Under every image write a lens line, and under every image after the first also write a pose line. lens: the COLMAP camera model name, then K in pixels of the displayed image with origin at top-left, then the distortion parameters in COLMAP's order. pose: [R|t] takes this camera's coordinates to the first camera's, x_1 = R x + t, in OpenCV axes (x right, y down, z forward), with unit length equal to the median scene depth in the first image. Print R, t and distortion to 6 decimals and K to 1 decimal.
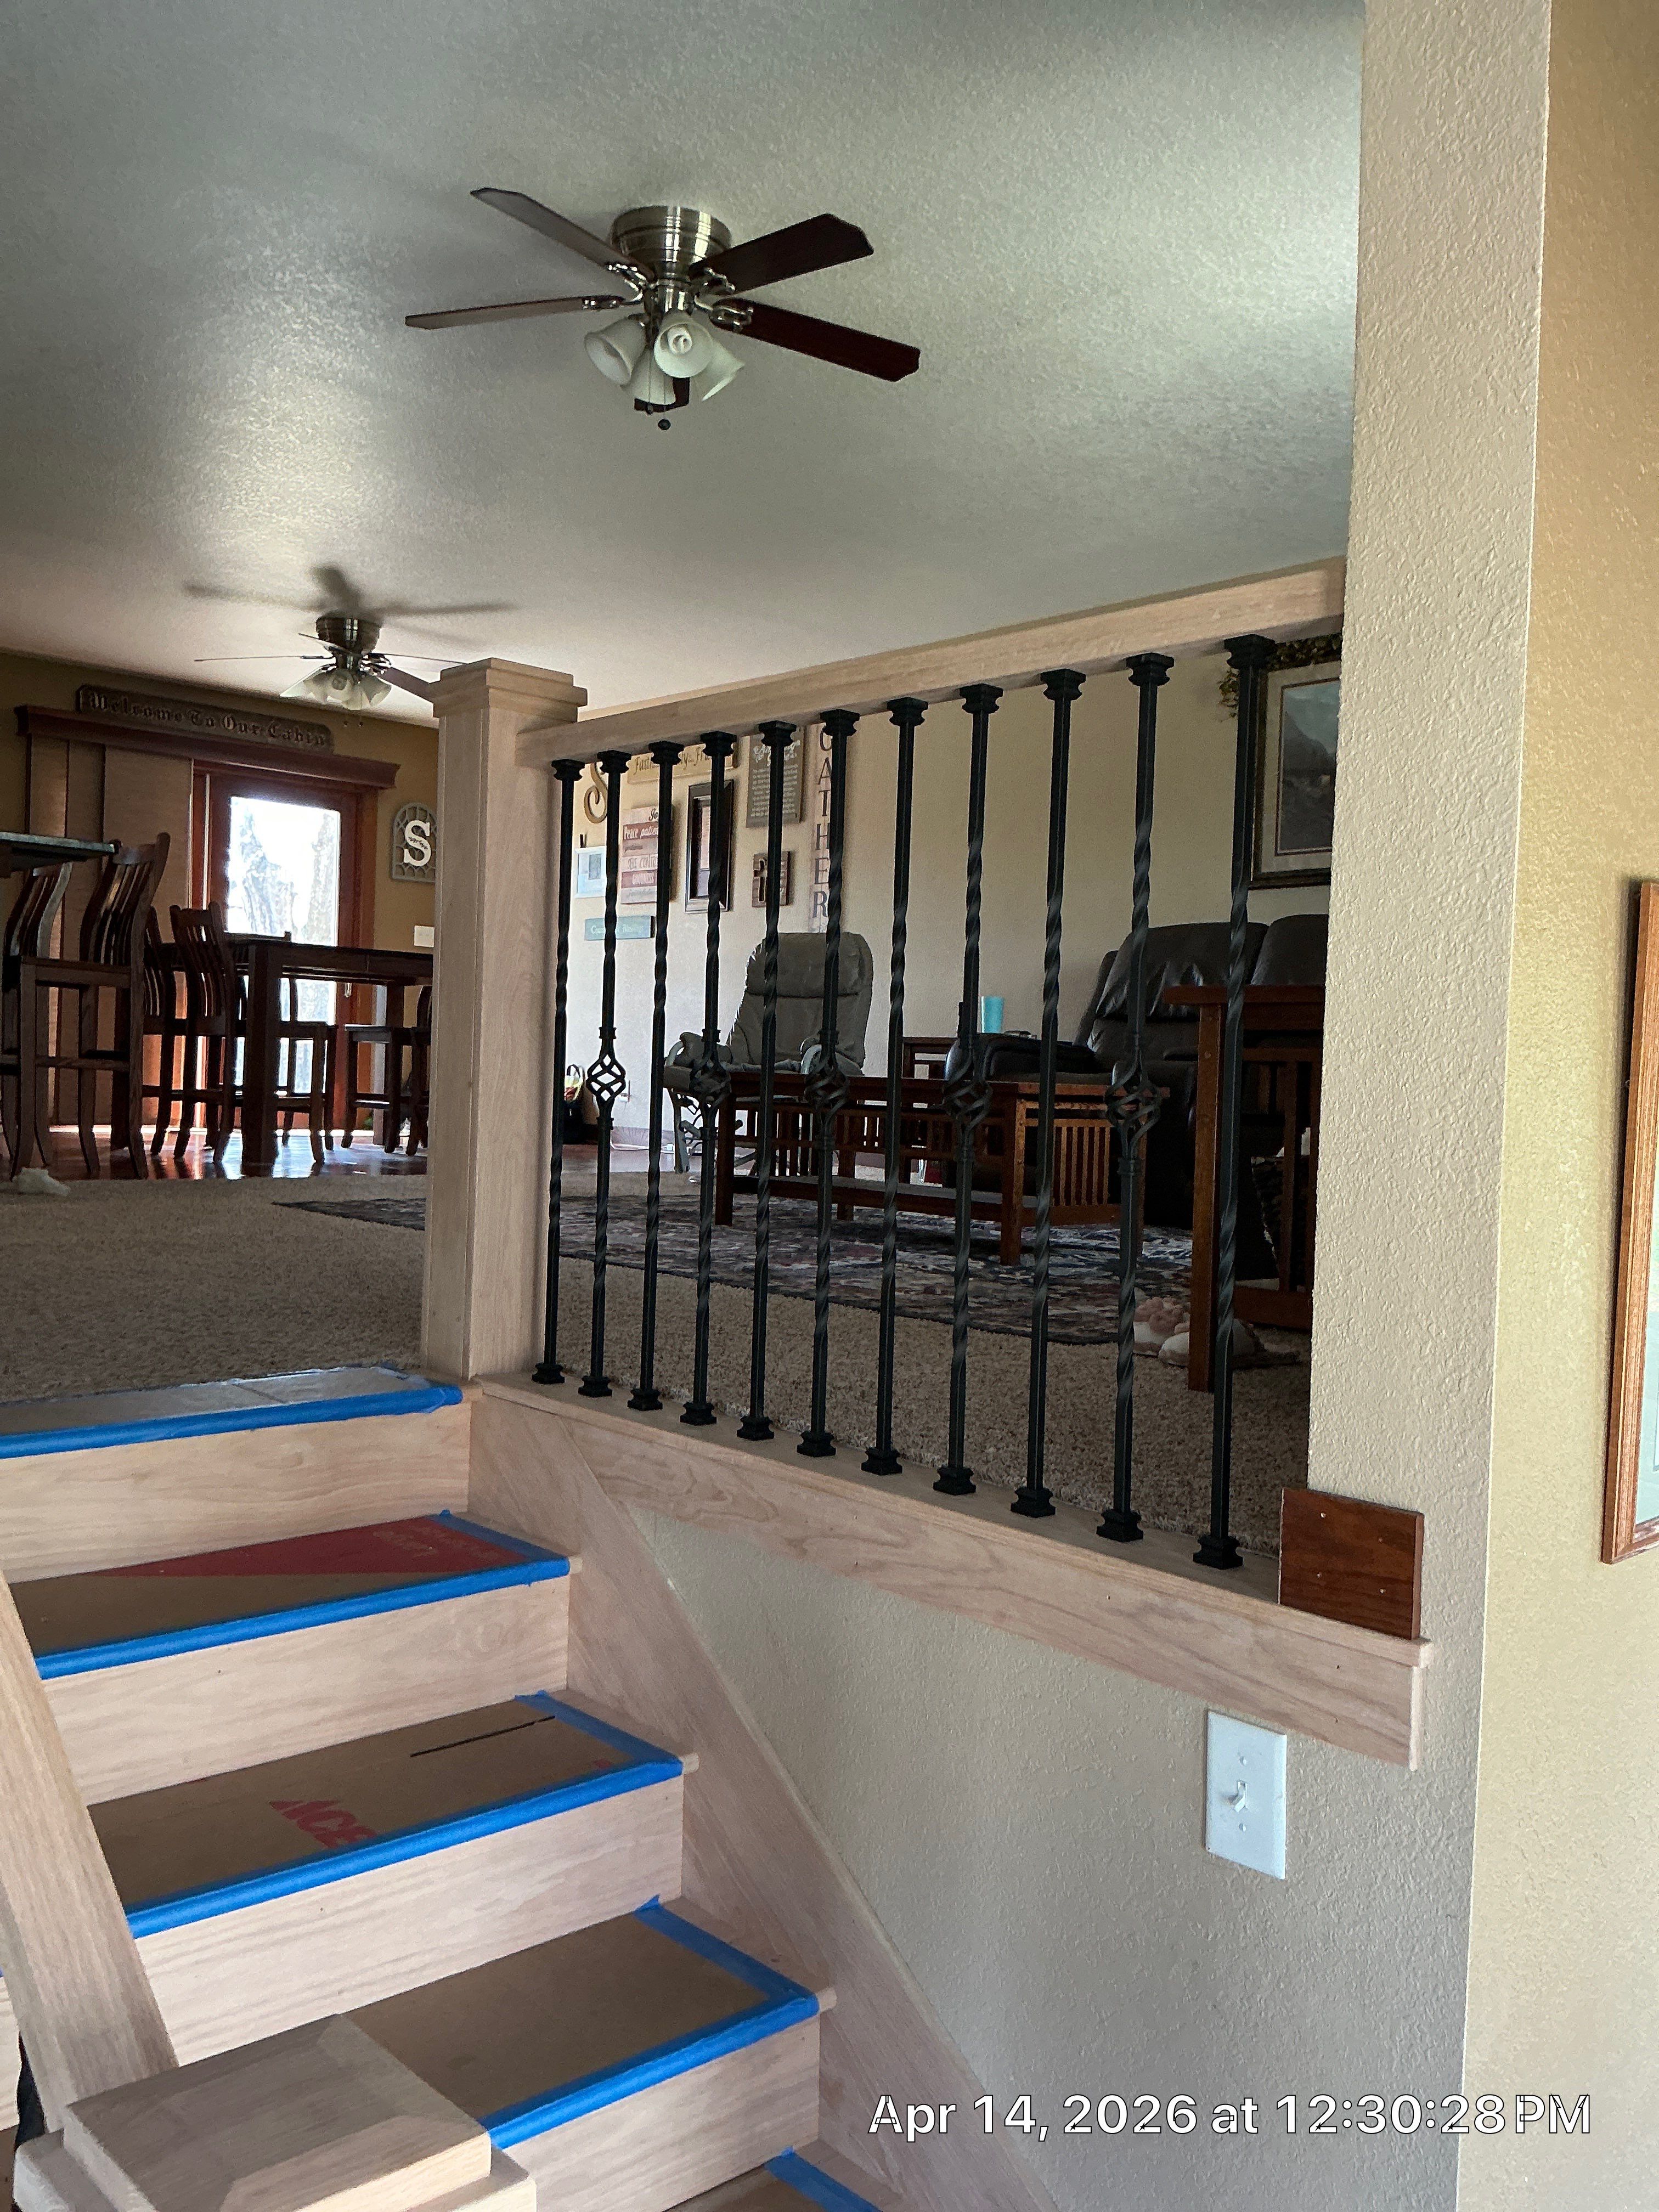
lens RADIAL K [[1840.4, 0, 821.3], [0, 1840.4, 1107.2], [0, 0, 1]] dist [0.184368, -0.403139]
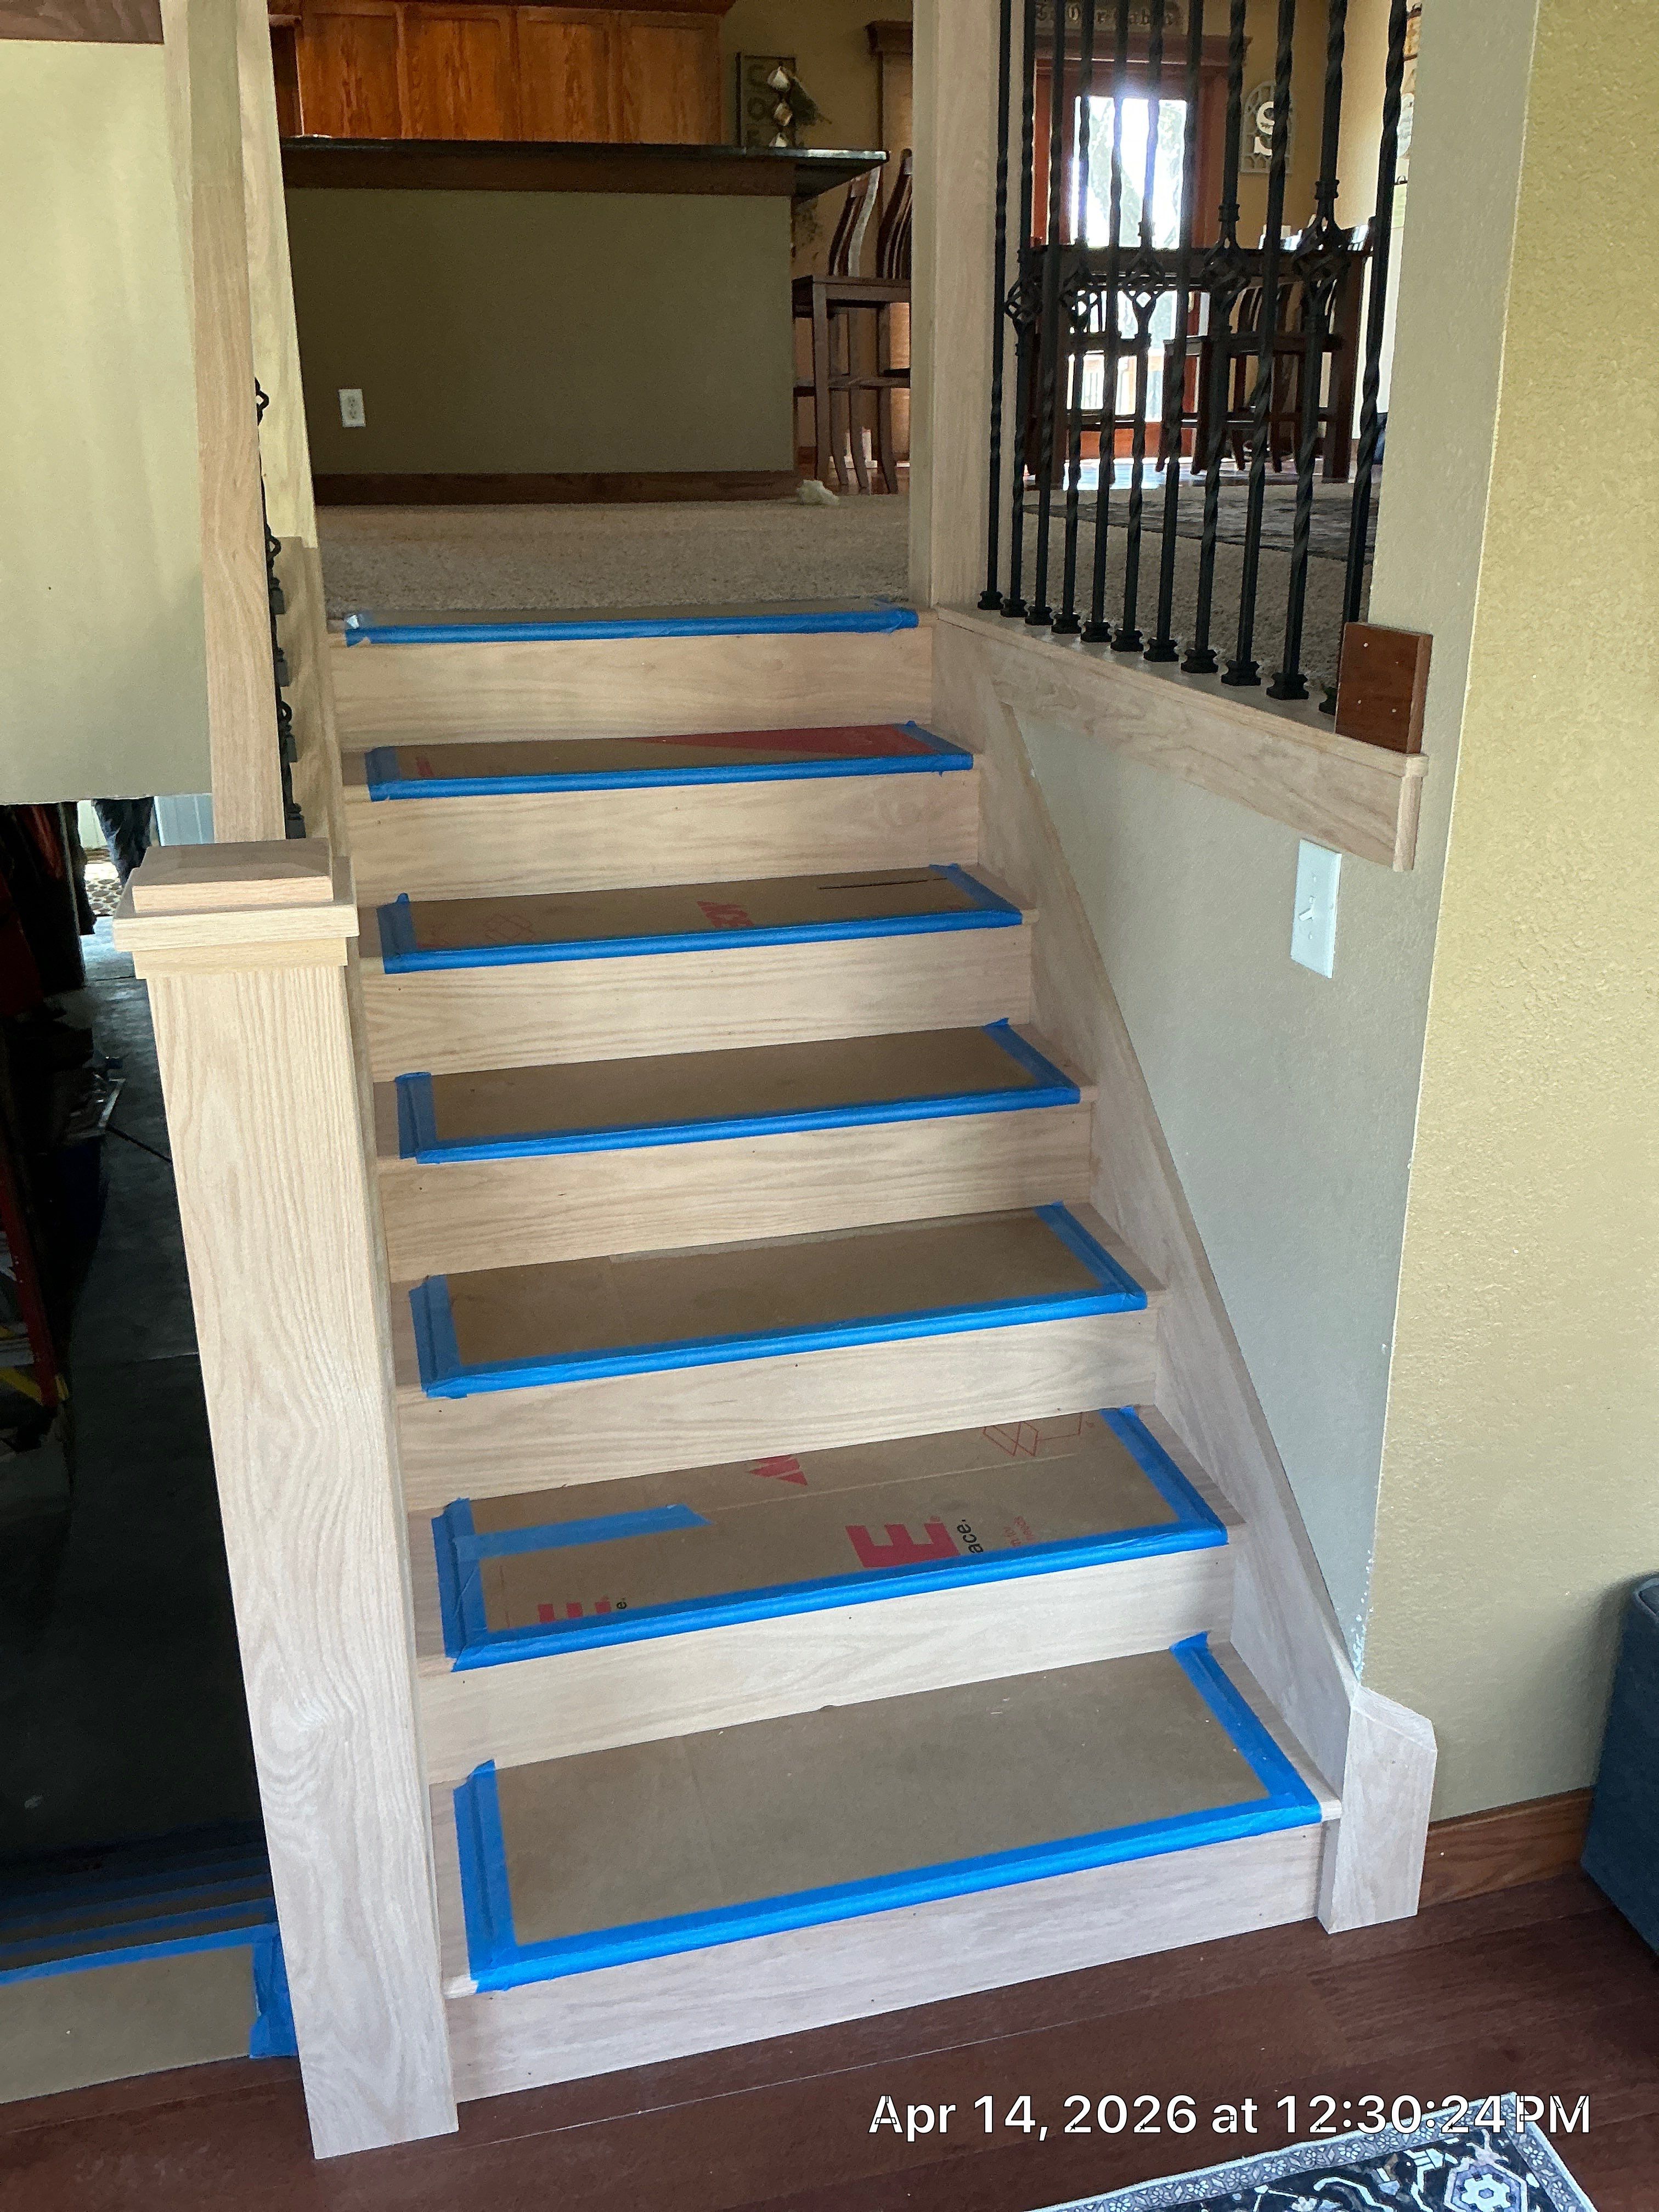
lens RADIAL K [[1840.4, 0, 821.3], [0, 1840.4, 1107.2], [0, 0, 1]] dist [0.184368, -0.403139]
pose [[0.876014, 0.127500, -0.465127, 0.396591], [0.029820, 0.948258, 0.316098, 0.090280], [0.481362, -0.290777, 0.826885, -0.088178]]
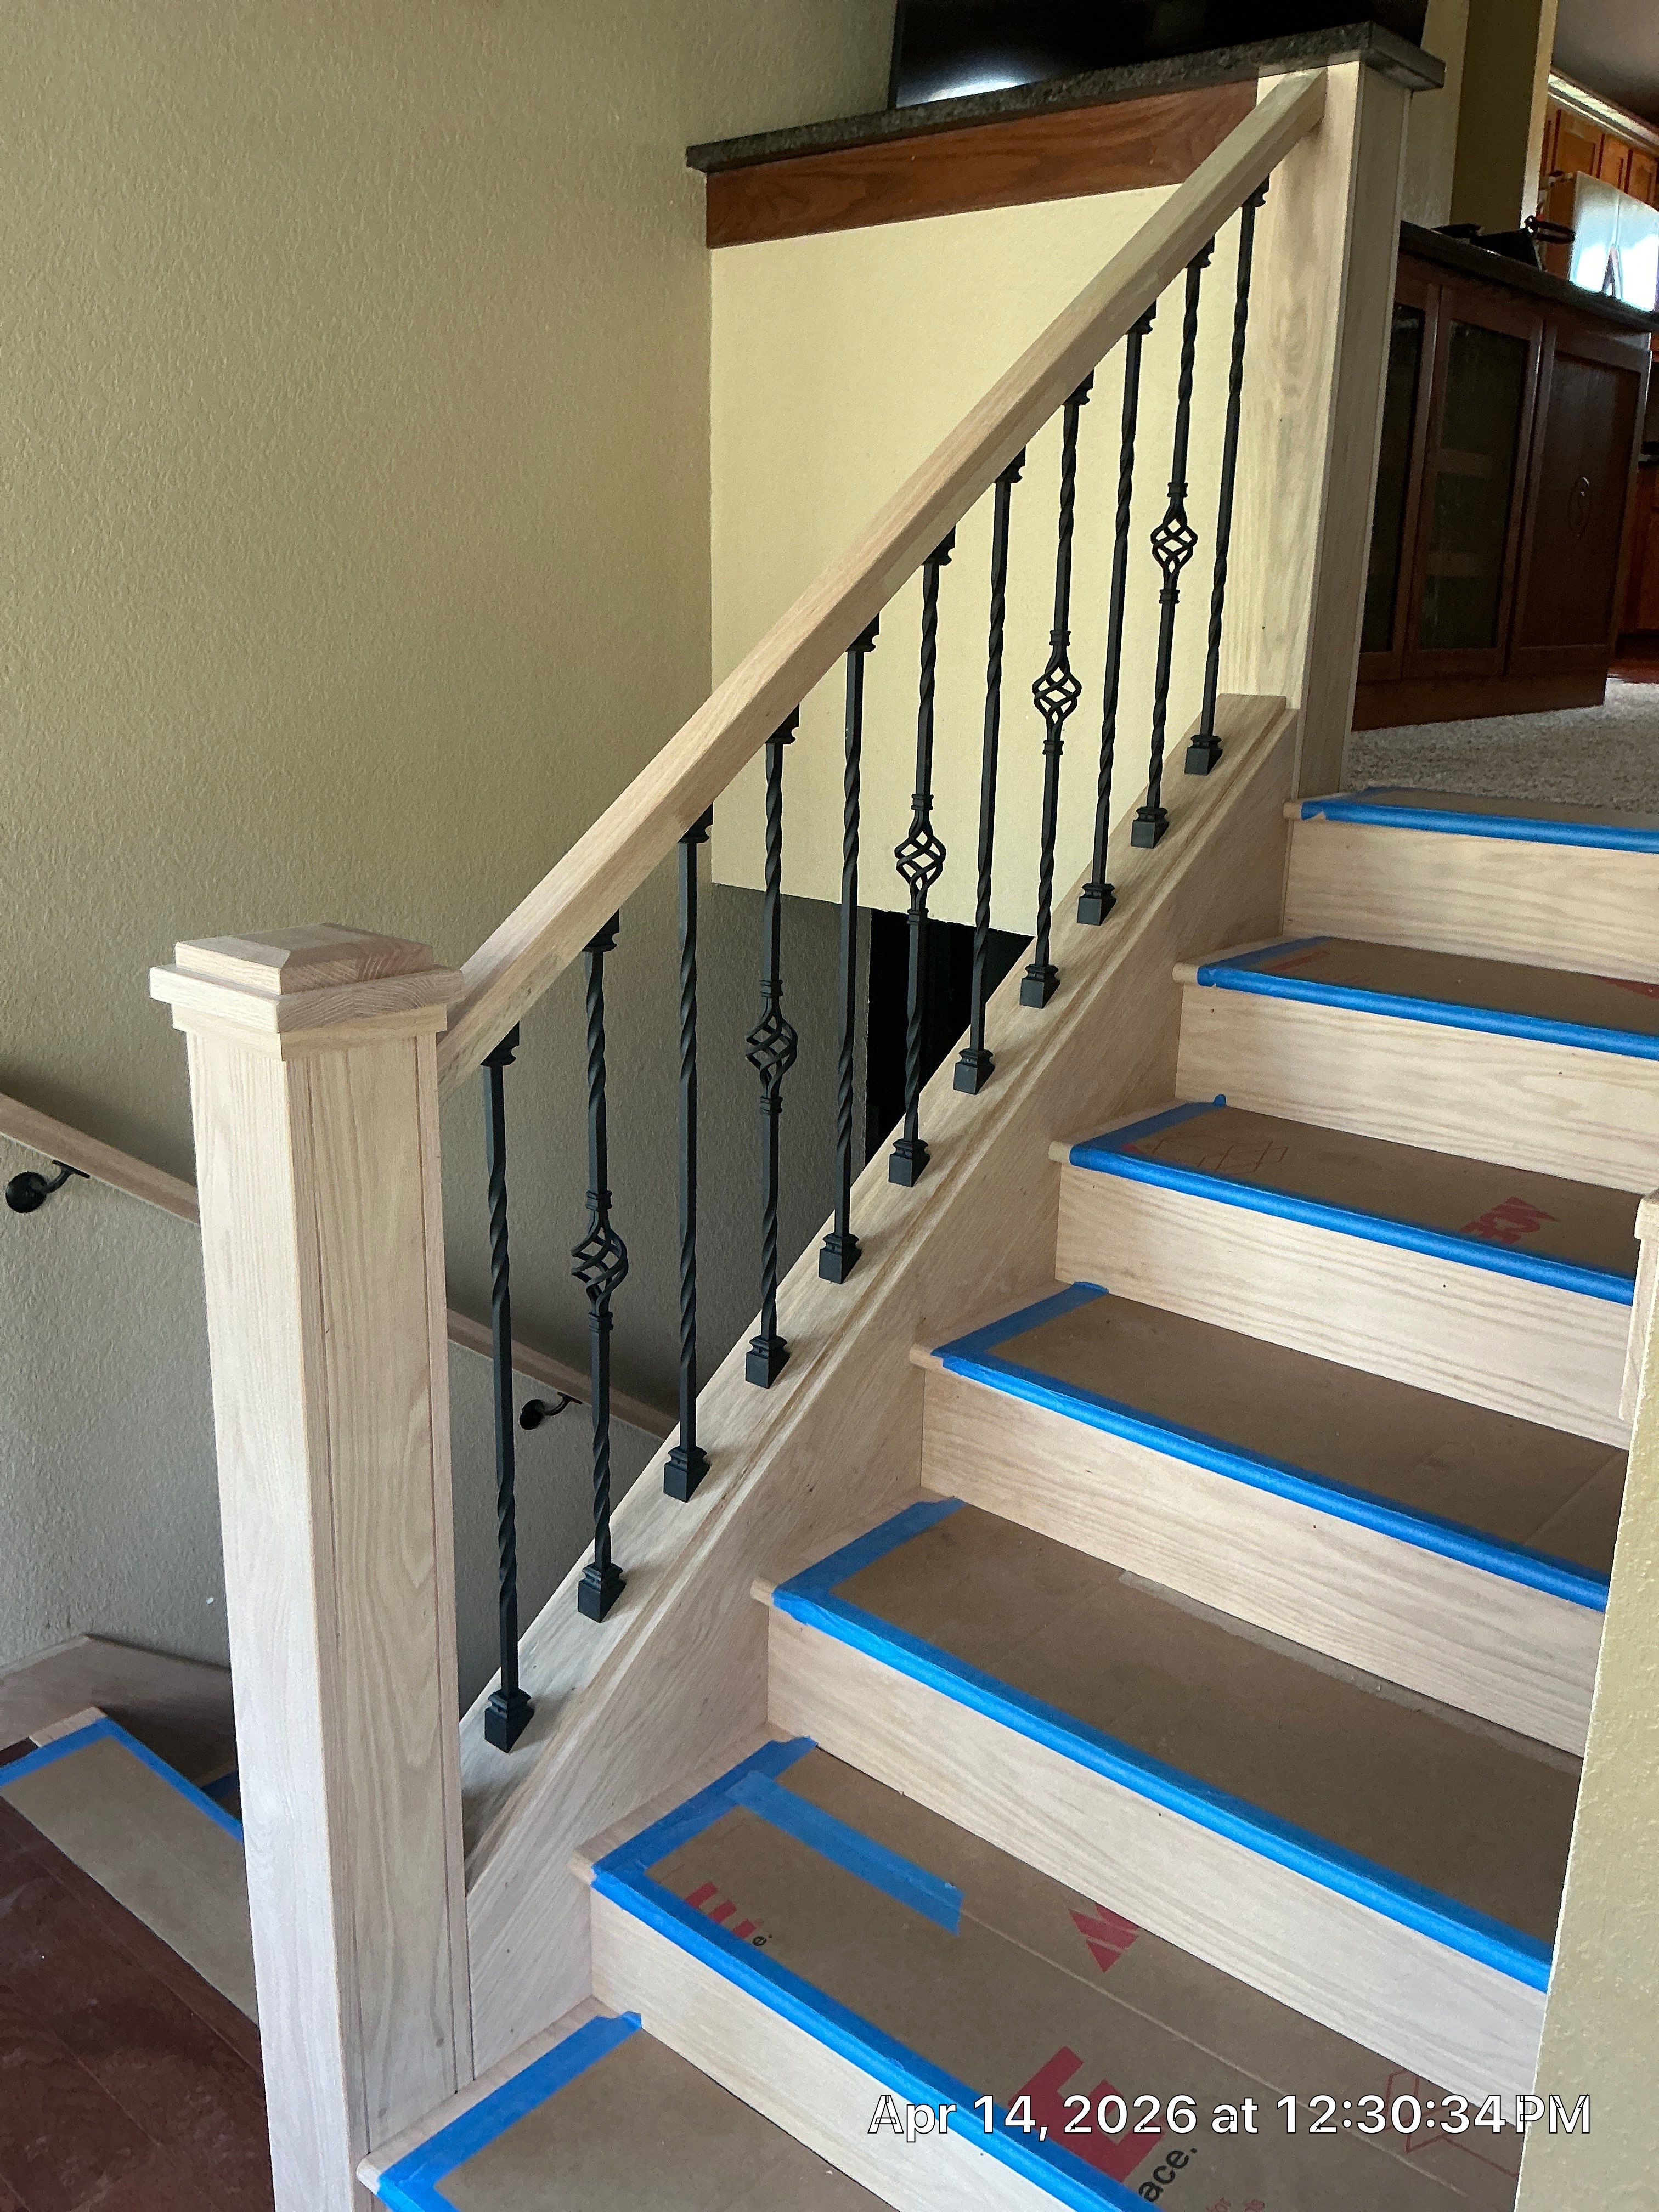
lens RADIAL K [[1840.4, 0, 821.3], [0, 1840.4, 1107.2], [0, 0, 1]] dist [0.184368, -0.403139]
pose [[0.101209, 0.235714, -0.966538, 0.578933], [-0.038644, 0.971725, 0.232933, 0.104403], [0.994114, 0.013776, 0.107456, 0.510151]]
